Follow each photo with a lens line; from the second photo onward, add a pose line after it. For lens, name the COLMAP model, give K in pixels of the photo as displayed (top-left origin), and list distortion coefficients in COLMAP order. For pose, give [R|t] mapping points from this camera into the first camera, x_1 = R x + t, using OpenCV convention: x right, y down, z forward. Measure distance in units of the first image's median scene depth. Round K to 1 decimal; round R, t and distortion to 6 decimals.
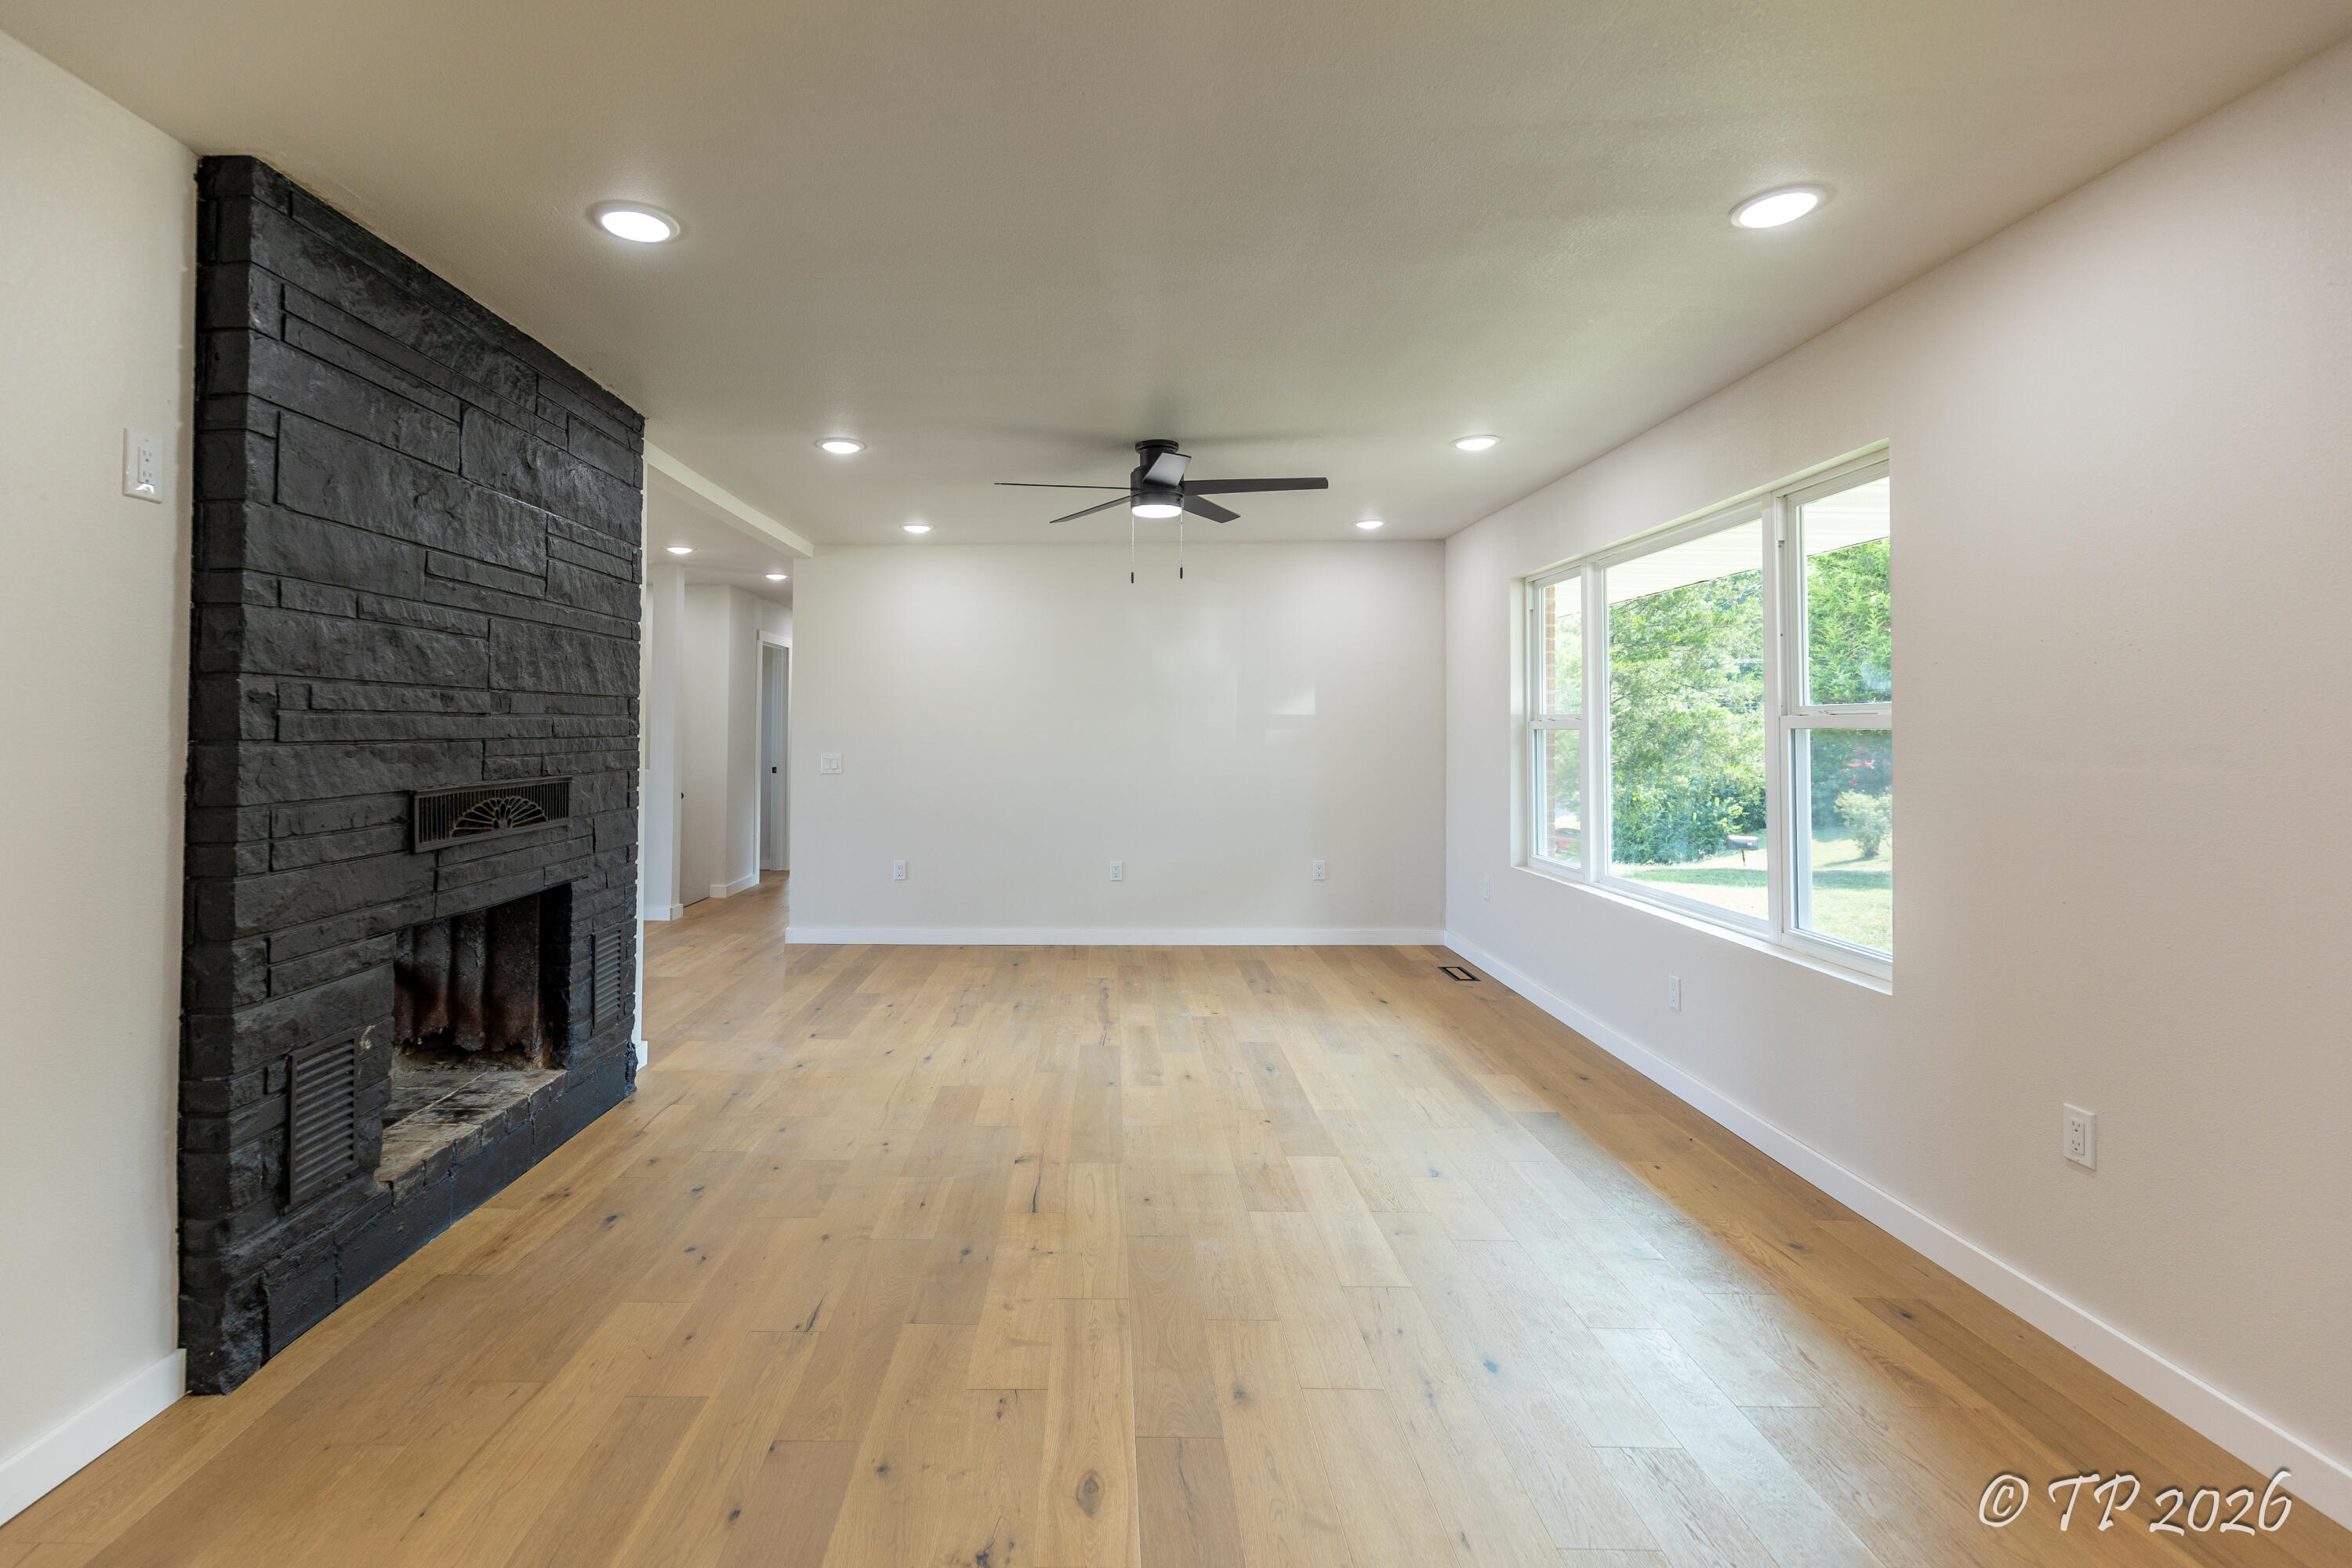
lens RADIAL K [[1090.1, 0, 1068.8], [0, 1090.1, 727.5], [0, 0, 1]] dist [0.004097, -0.001026]
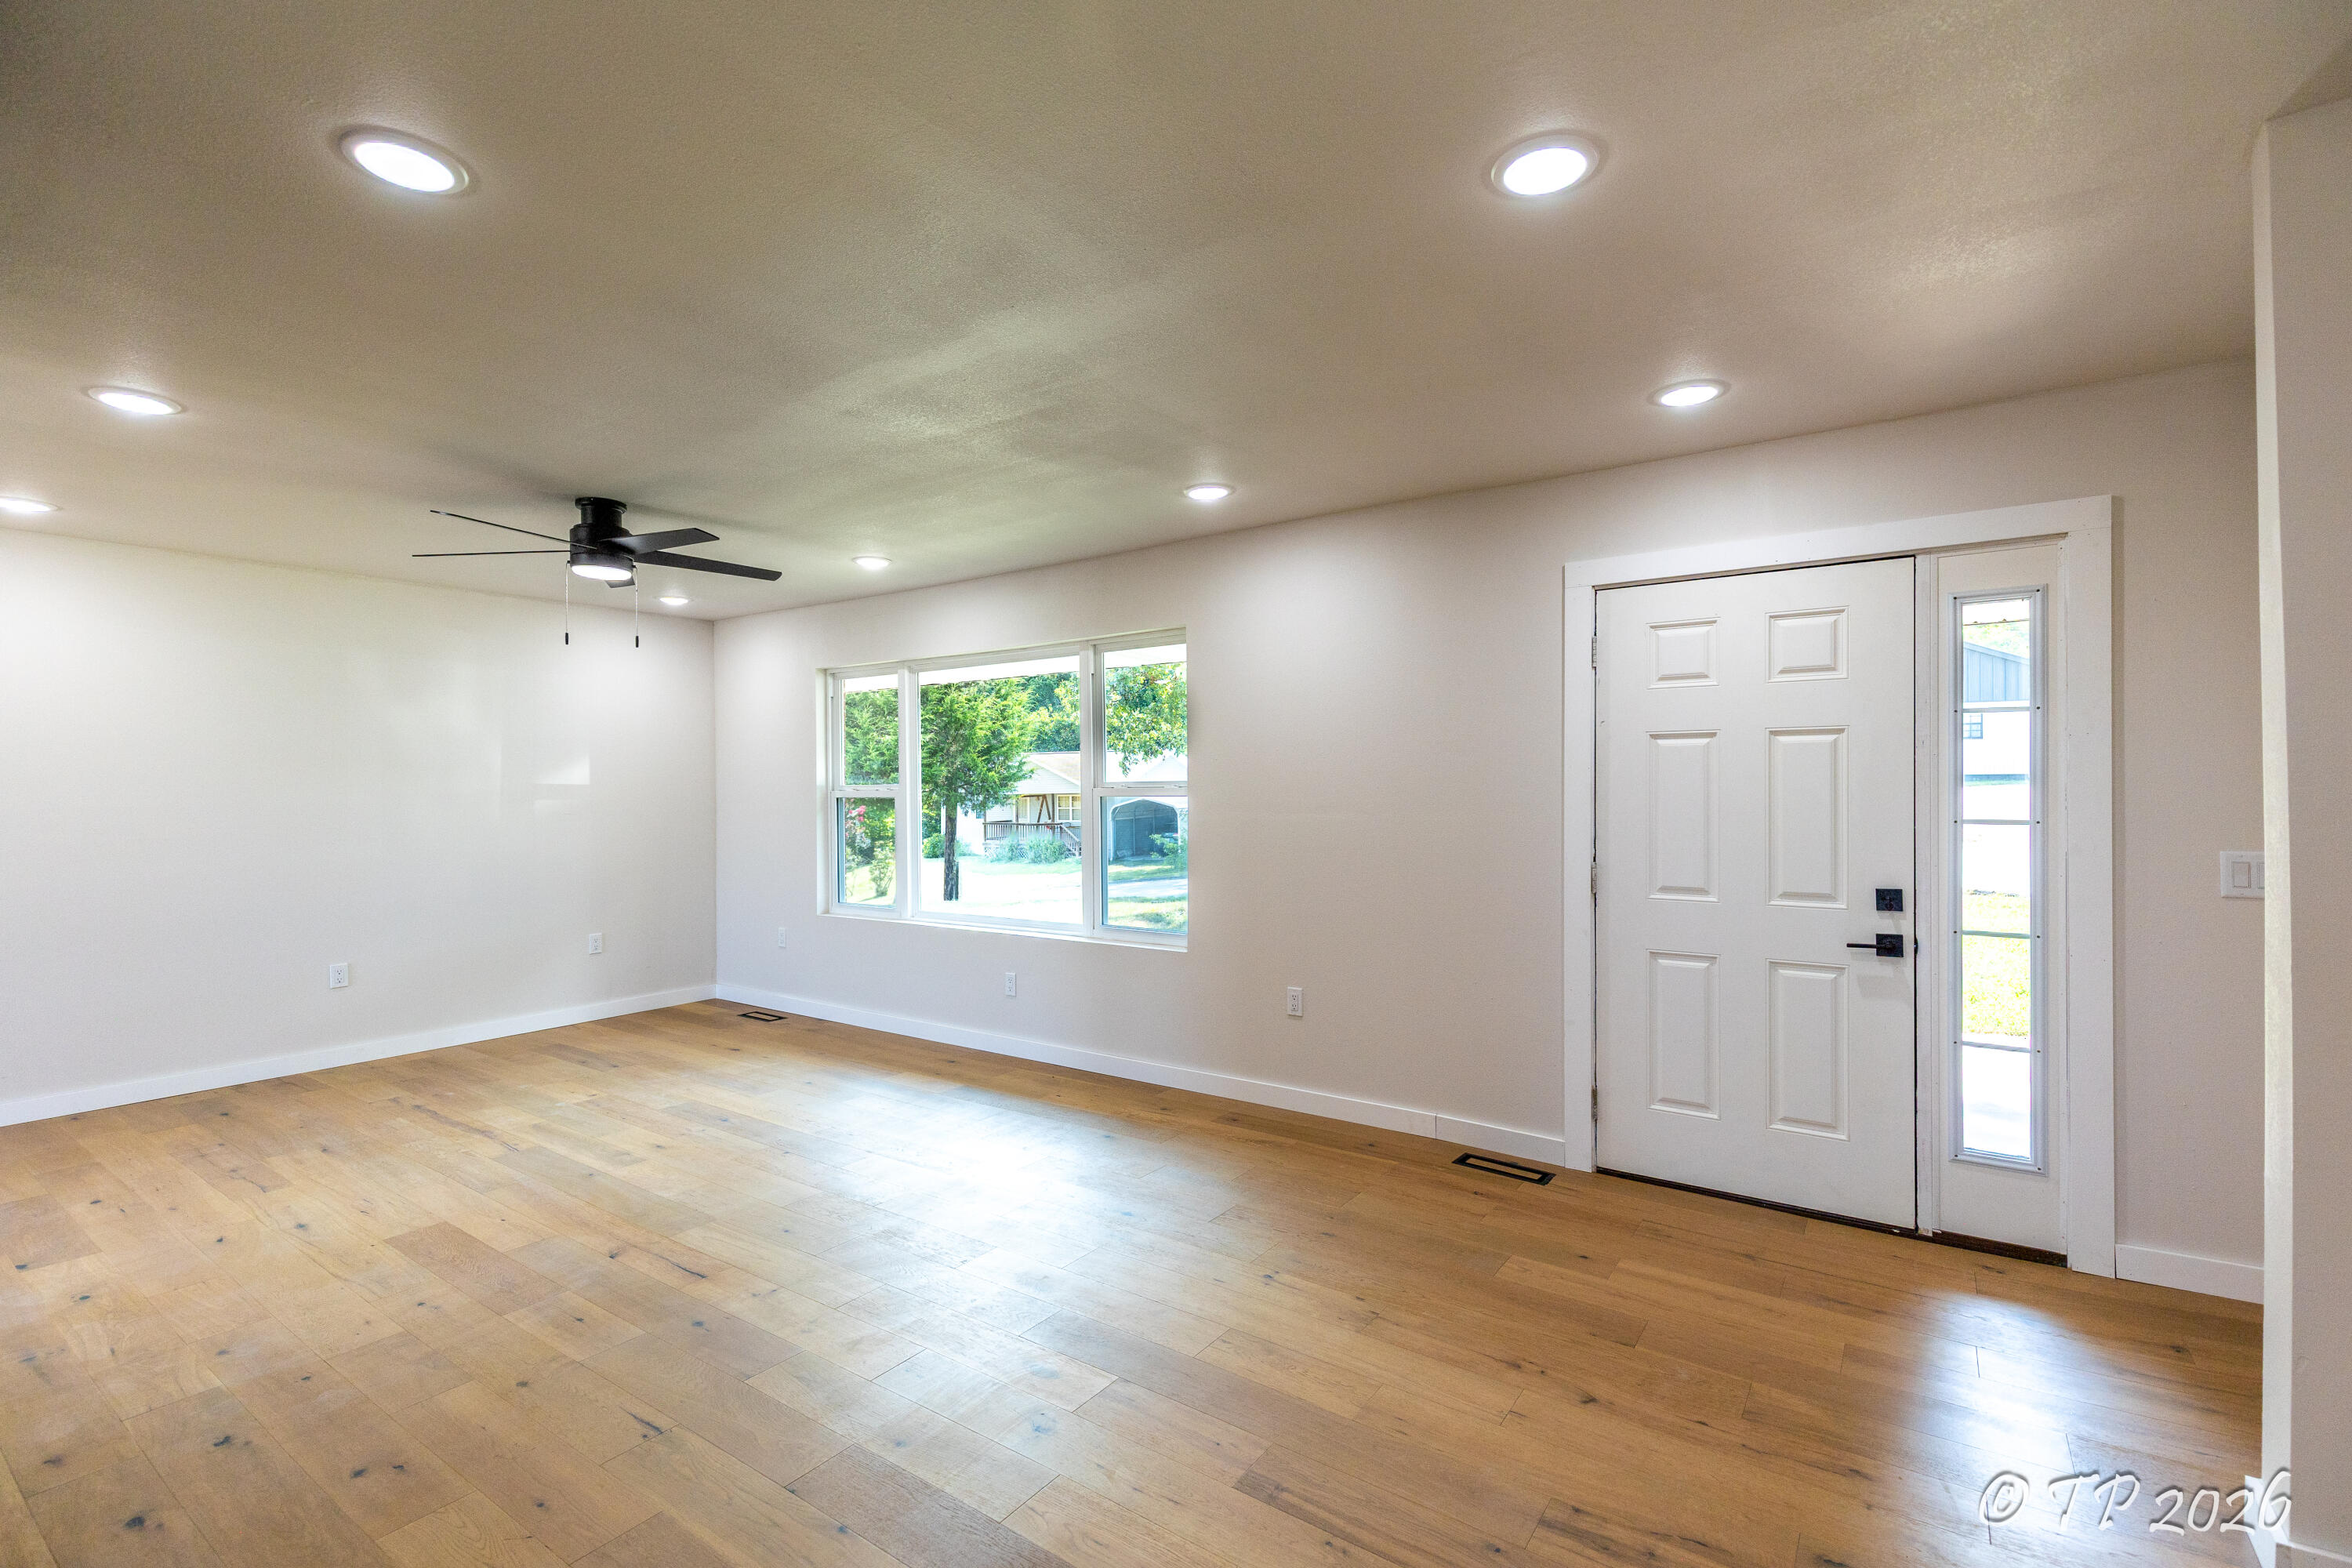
lens RADIAL K [[1062.4, 0, 1179.7], [0, 1062.4, 791.9], [0, 0, 1]] dist [0.002622, 0.000376]
pose [[0.554448, -0.002405, 0.832215, -0.420864], [0.005037, 0.999987, -0.000465, -0.002819], [-0.832203, 0.004450, 0.554453, 0.057410]]
